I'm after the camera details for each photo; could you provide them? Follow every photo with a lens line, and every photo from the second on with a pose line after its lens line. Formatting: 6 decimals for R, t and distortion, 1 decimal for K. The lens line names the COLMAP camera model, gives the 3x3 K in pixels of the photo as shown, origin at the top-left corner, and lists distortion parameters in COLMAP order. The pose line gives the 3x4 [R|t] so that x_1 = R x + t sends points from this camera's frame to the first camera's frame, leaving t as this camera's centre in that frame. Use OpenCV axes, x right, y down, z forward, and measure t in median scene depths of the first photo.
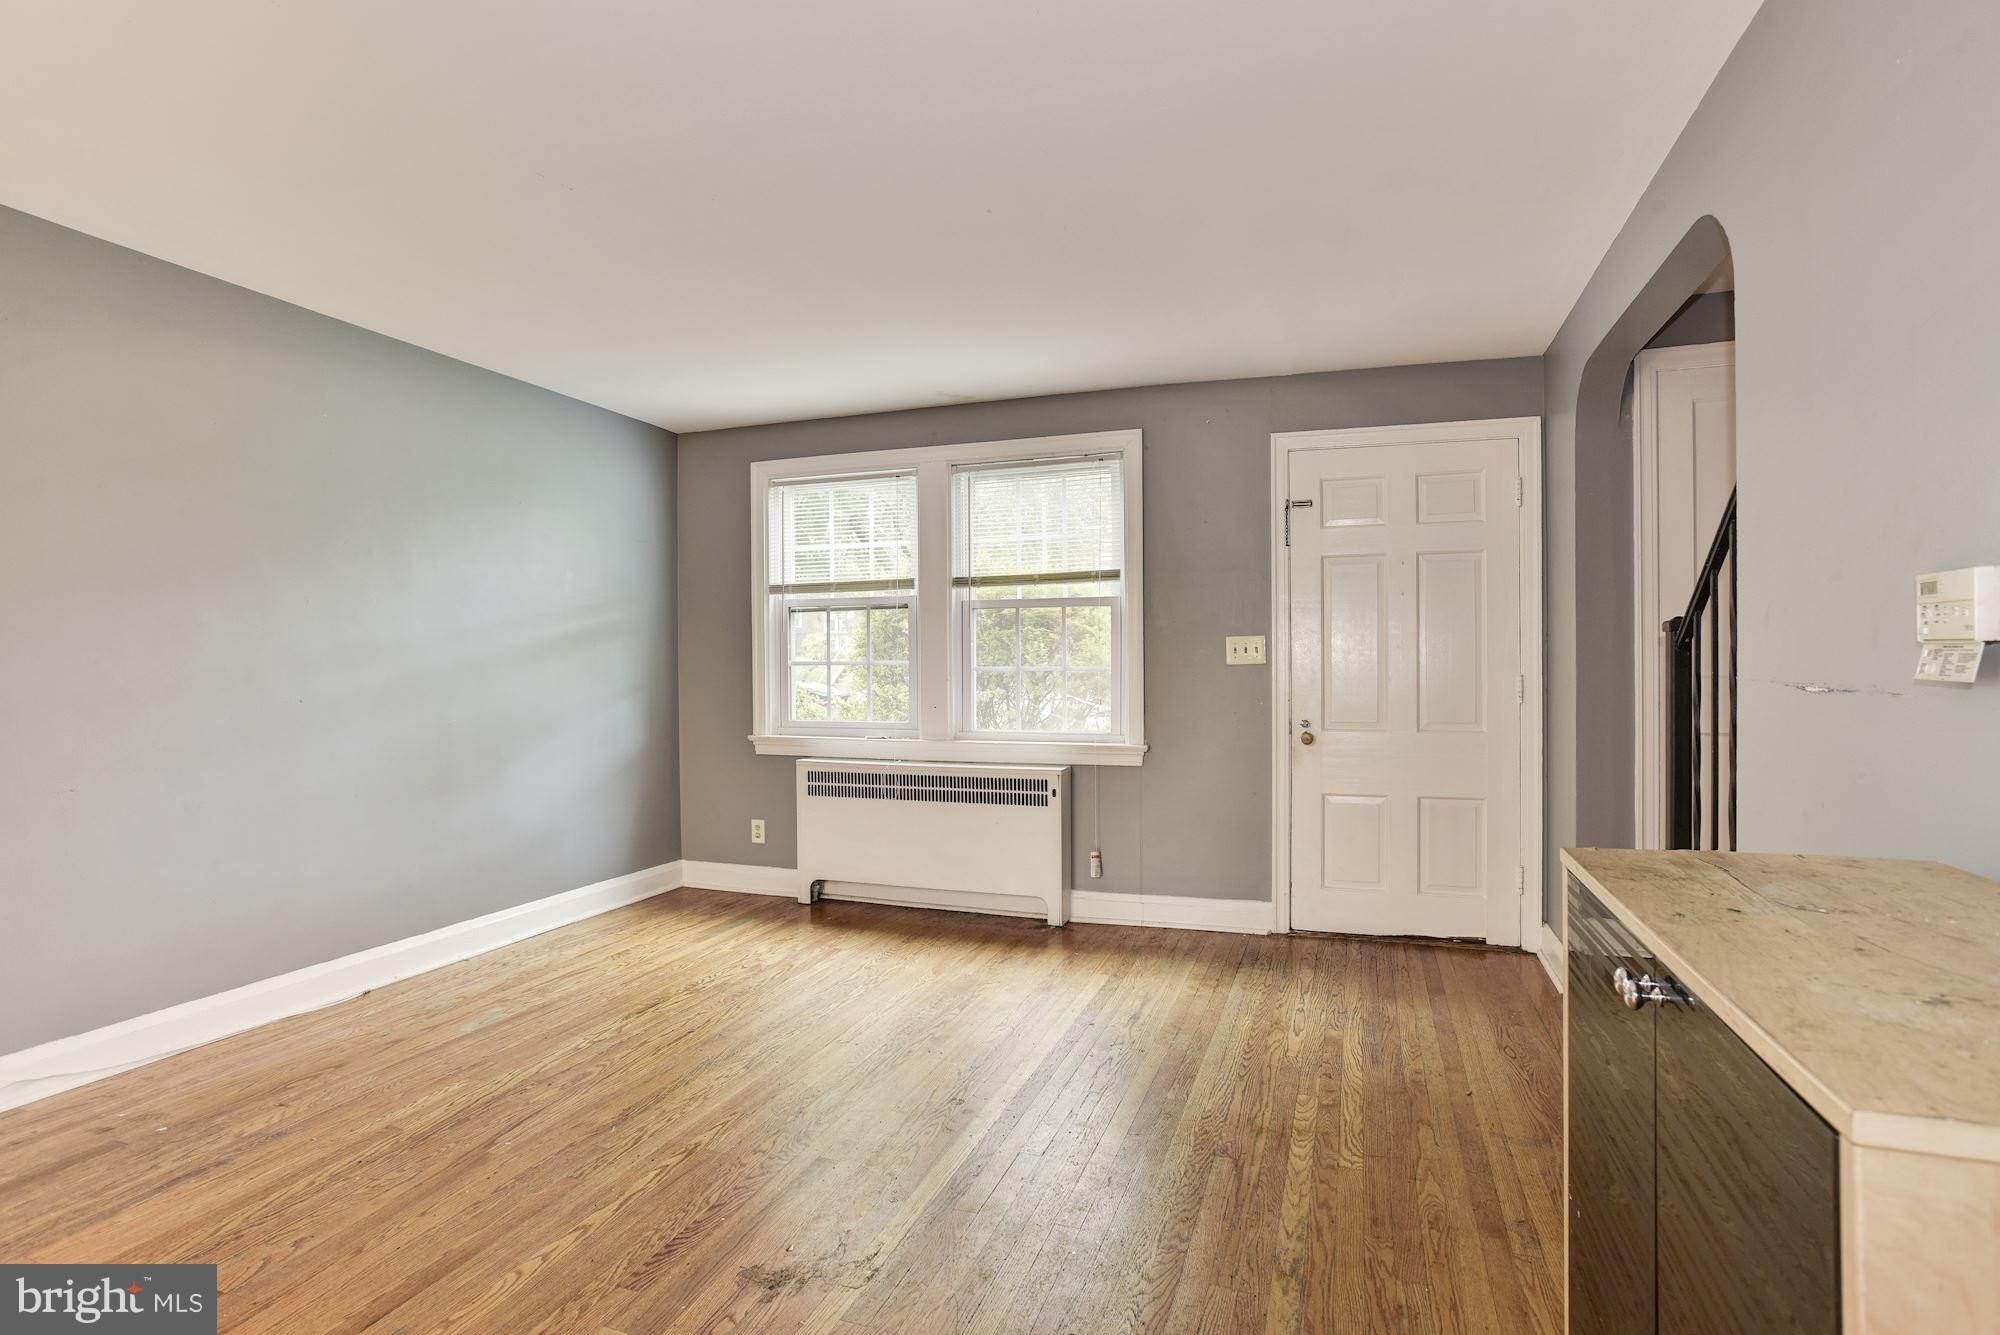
lens RADIAL K [[958.6, 0, 1018.2], [0, 958.6, 677.6], [0, 0, 1]] dist [-0.045801, 0.013999]
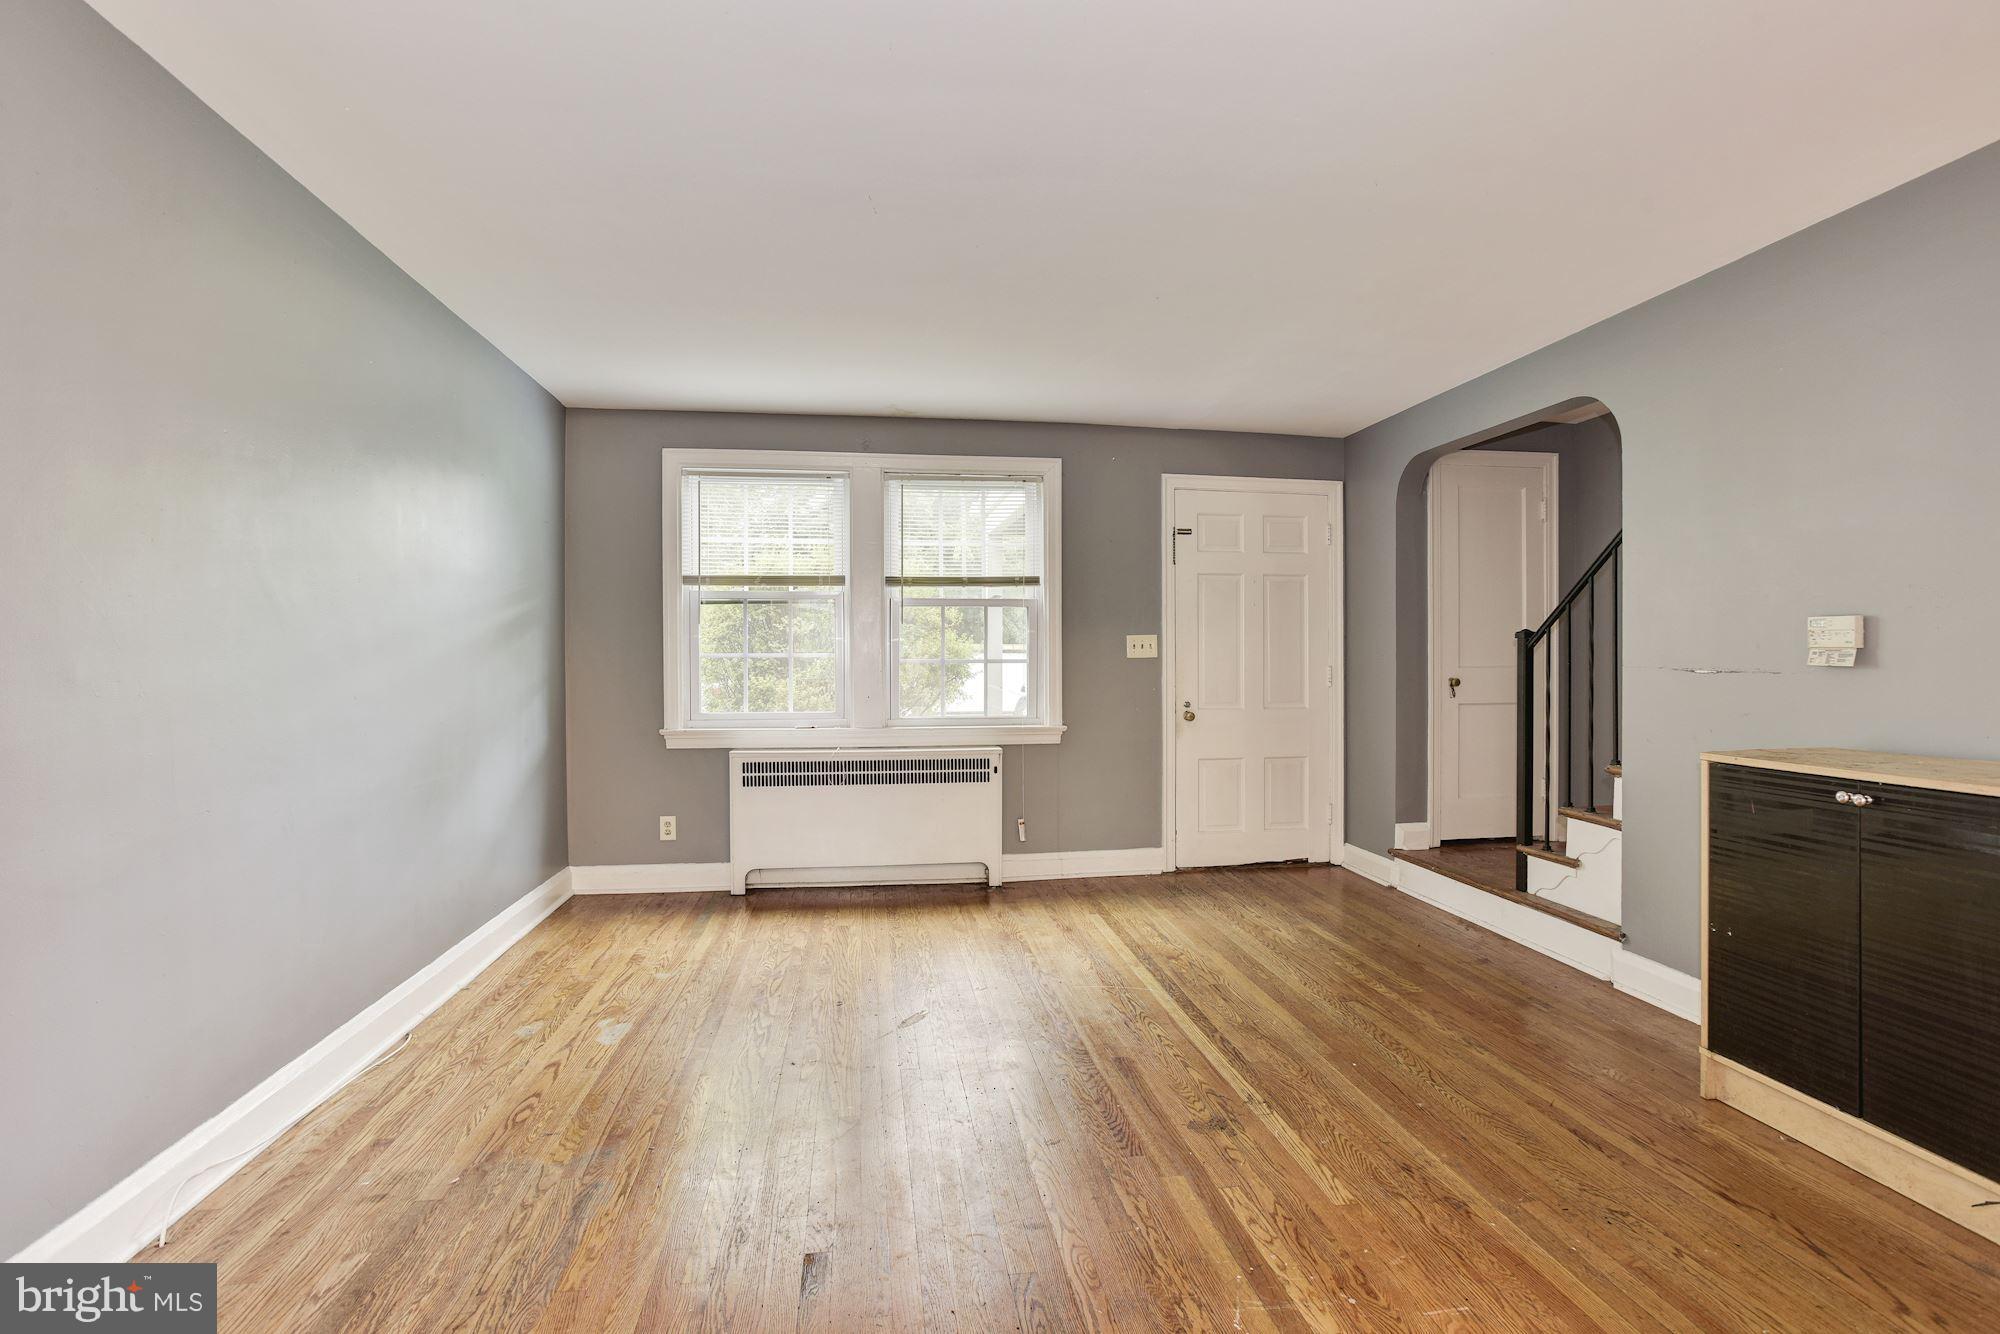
lens RADIAL K [[958.6, 0, 1002.2], [0, 958.6, 665.1], [0, 0, 1]] dist [-0.045801, 0.013999]
pose [[0.887659, -0.001135, 0.460499, -0.499537], [0.003922, 0.999979, -0.005095, 0.001542], [-0.460484, 0.006328, 0.887645, -0.019525]]
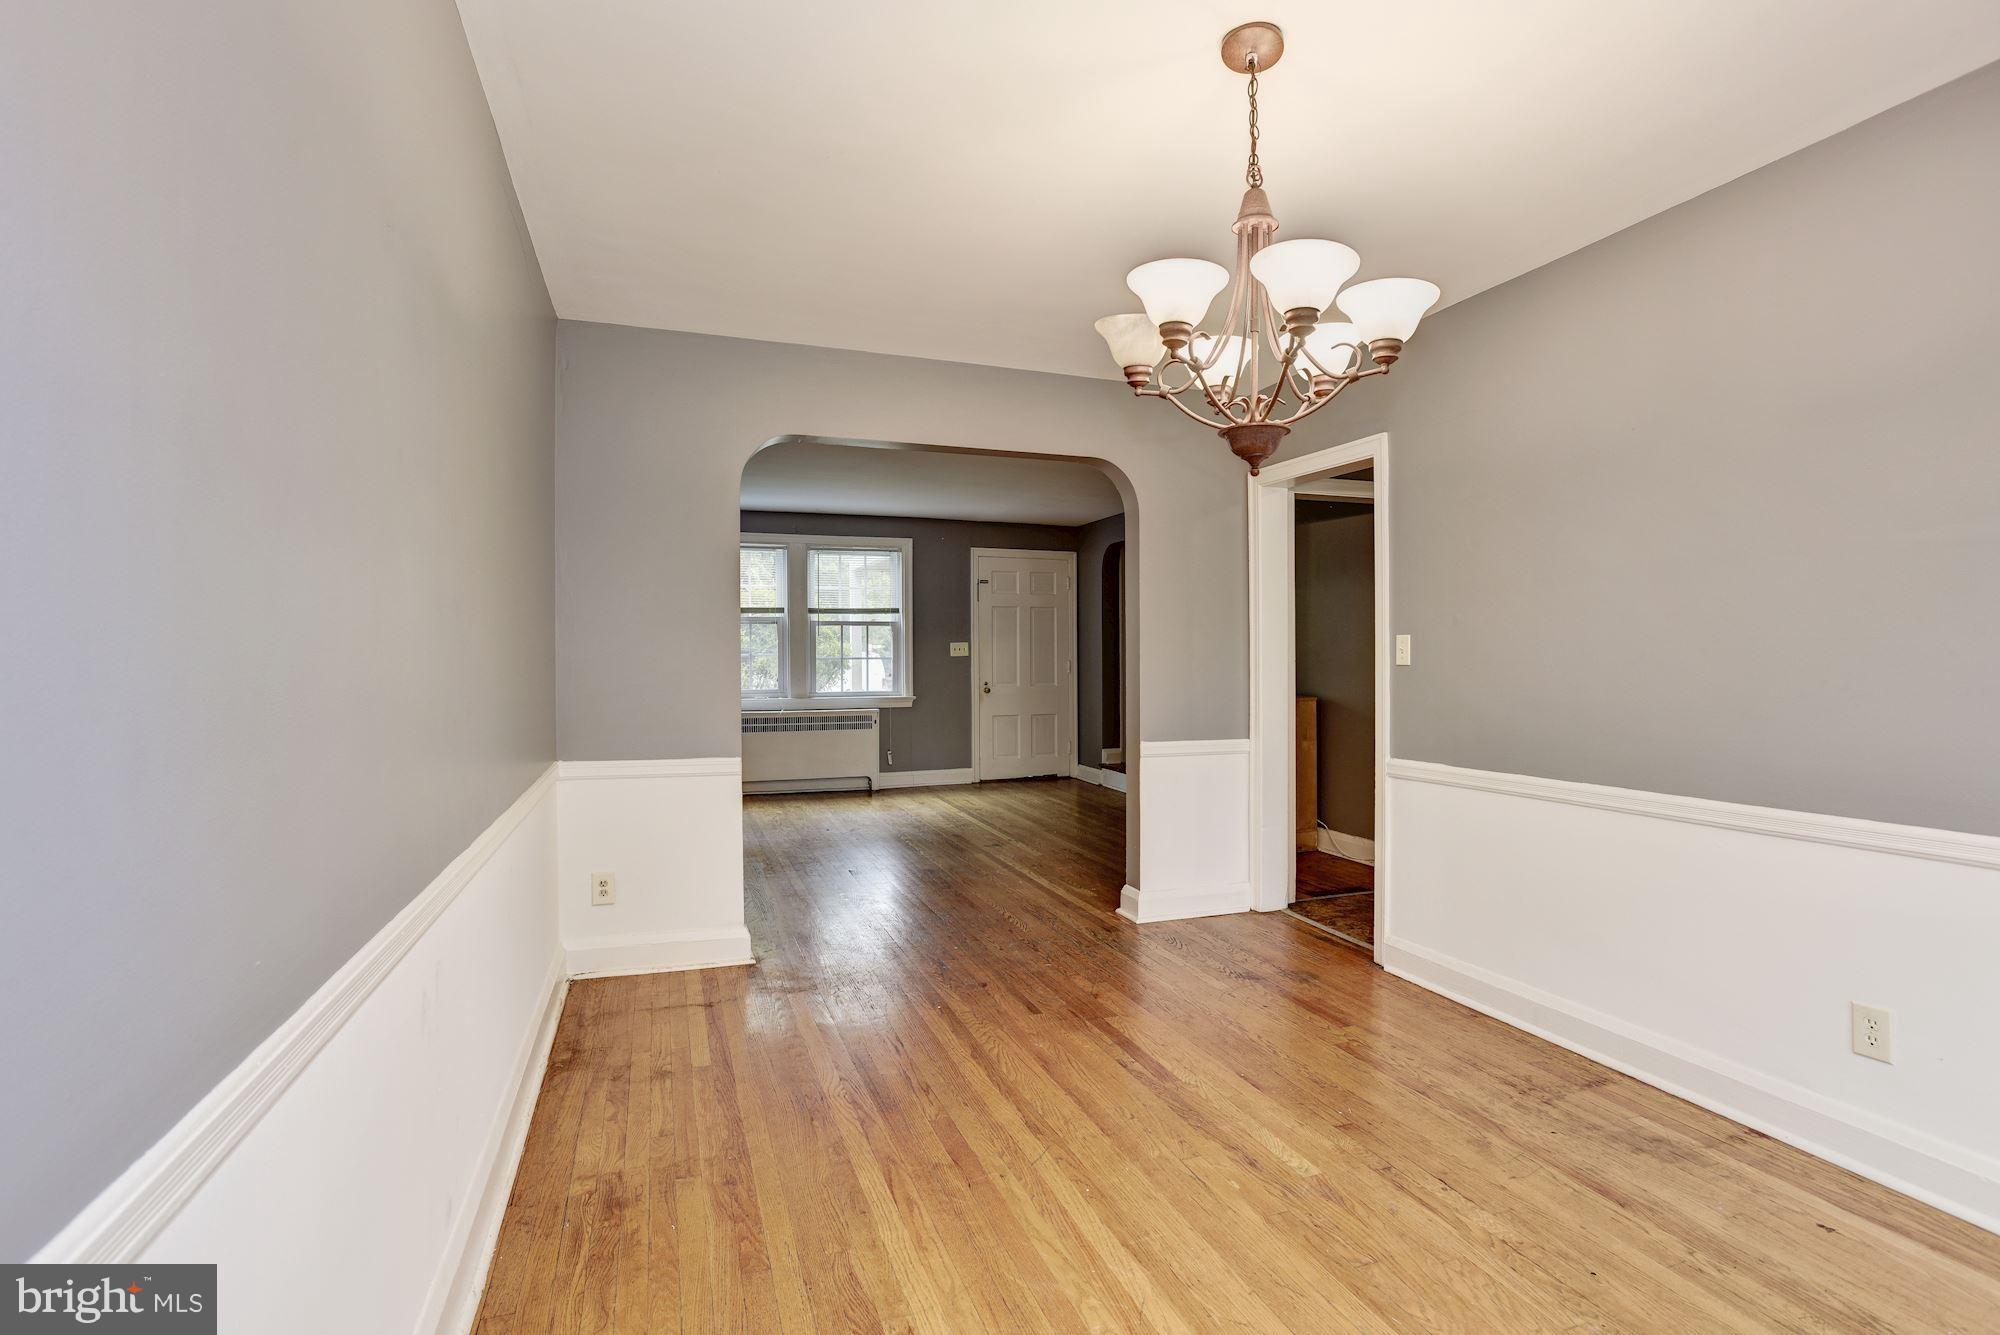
lens RADIAL K [[958.6, 0, 1016.9], [0, 958.6, 663.4], [0, 0, 1]] dist [-0.045801, 0.013999]
pose [[0.769916, -0.003947, 0.638133, -1.017980], [0.008627, 0.999954, -0.004224, 0.012270], [-0.638086, 0.008757, 0.769915, -0.708171]]
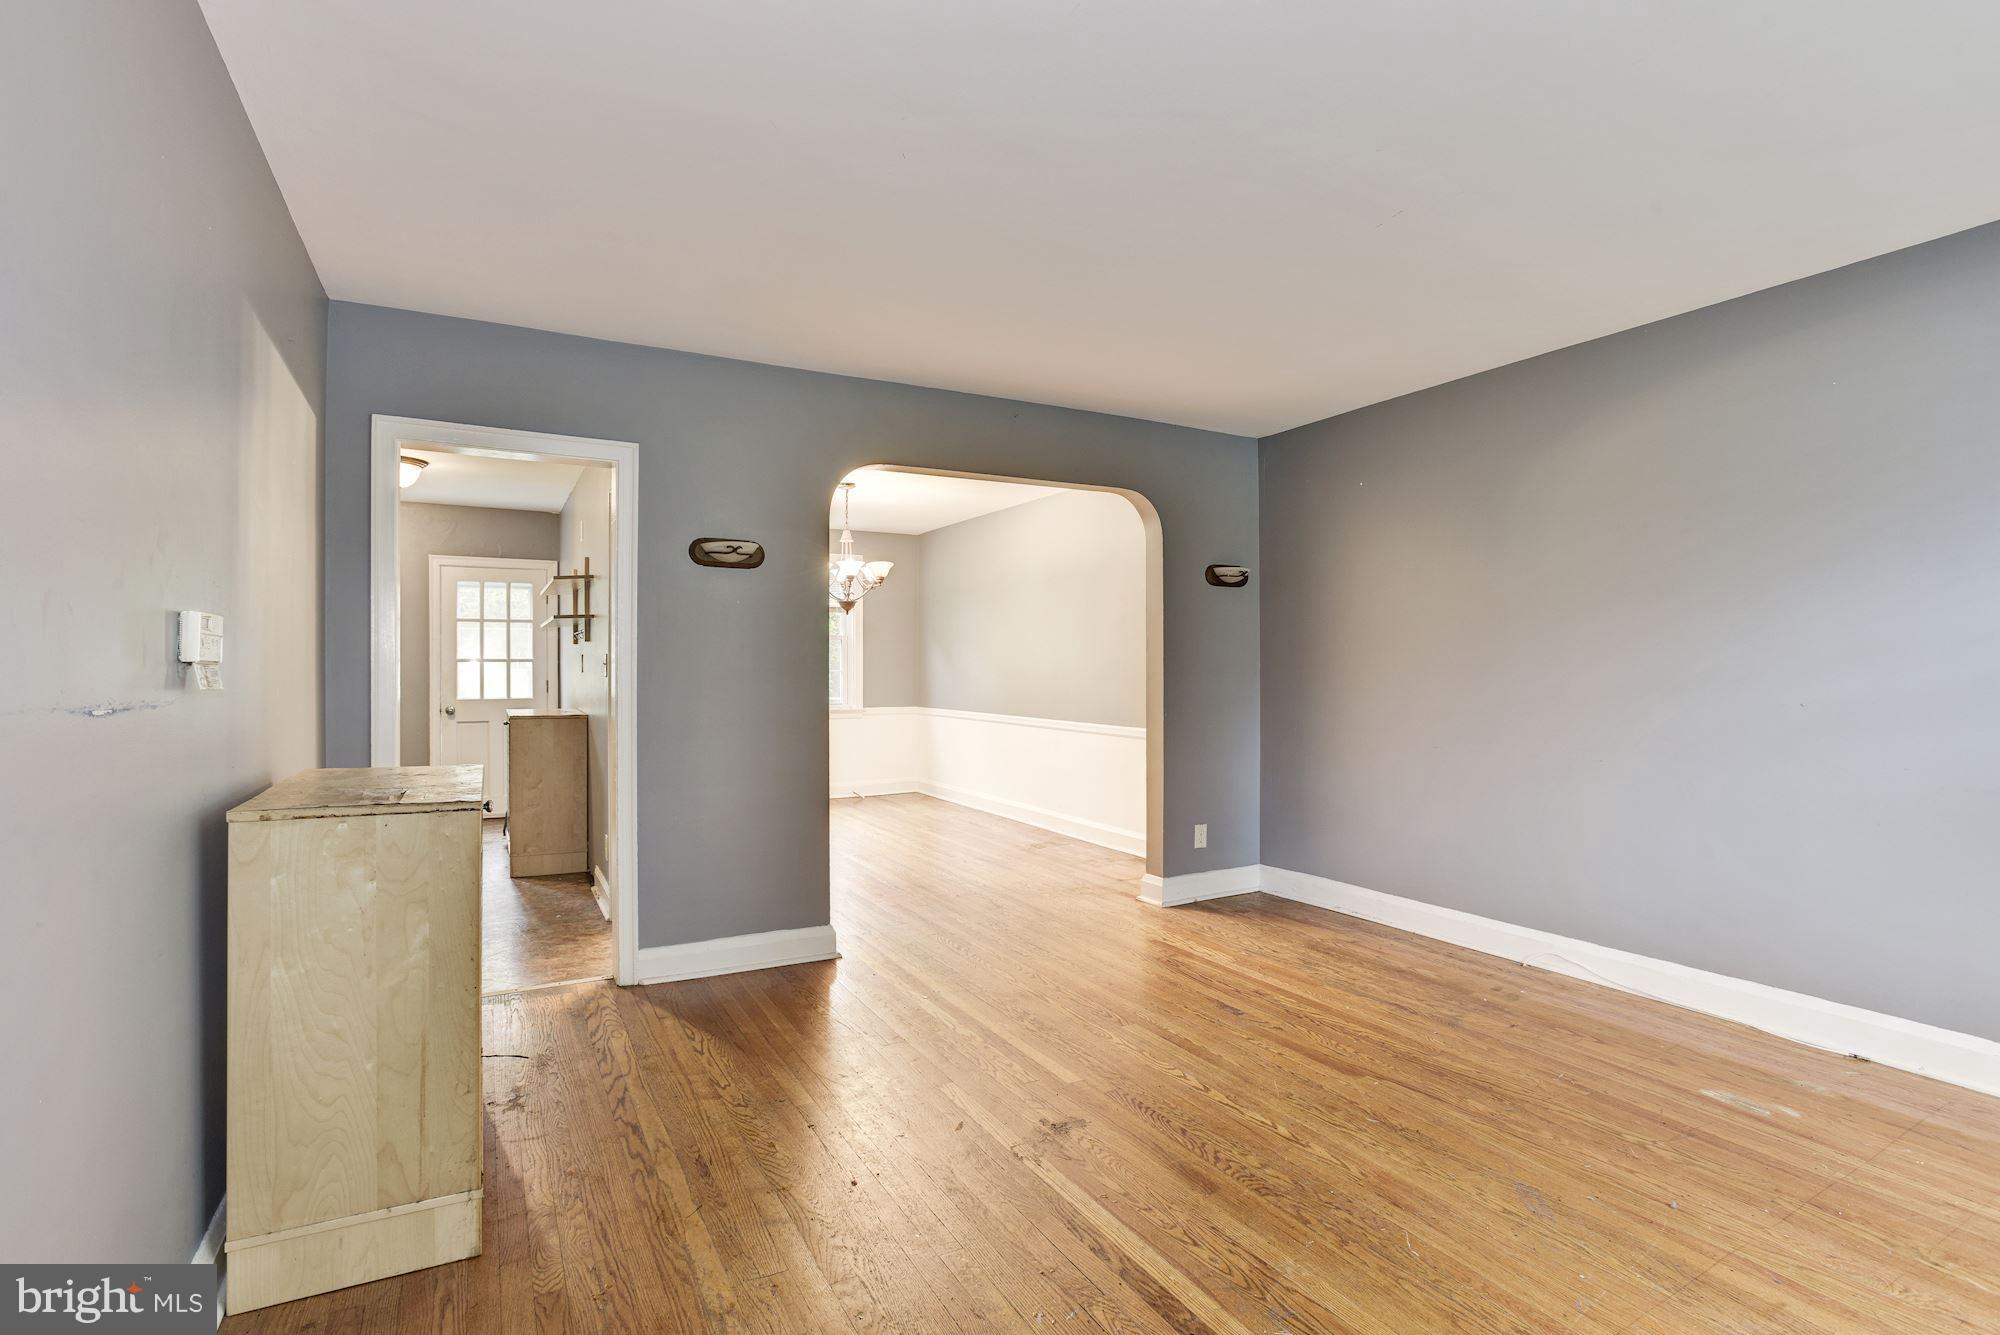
lens RADIAL K [[958.6, 0, 1000.6], [0, 958.6, 663.6], [0, 0, 1]] dist [-0.045801, 0.013999]
pose [[-0.672777, 0.003701, -0.739836, 0.352493], [-0.003958, 0.999955, 0.008601, -0.015663], [0.739835, 0.008715, -0.672732, 0.810601]]
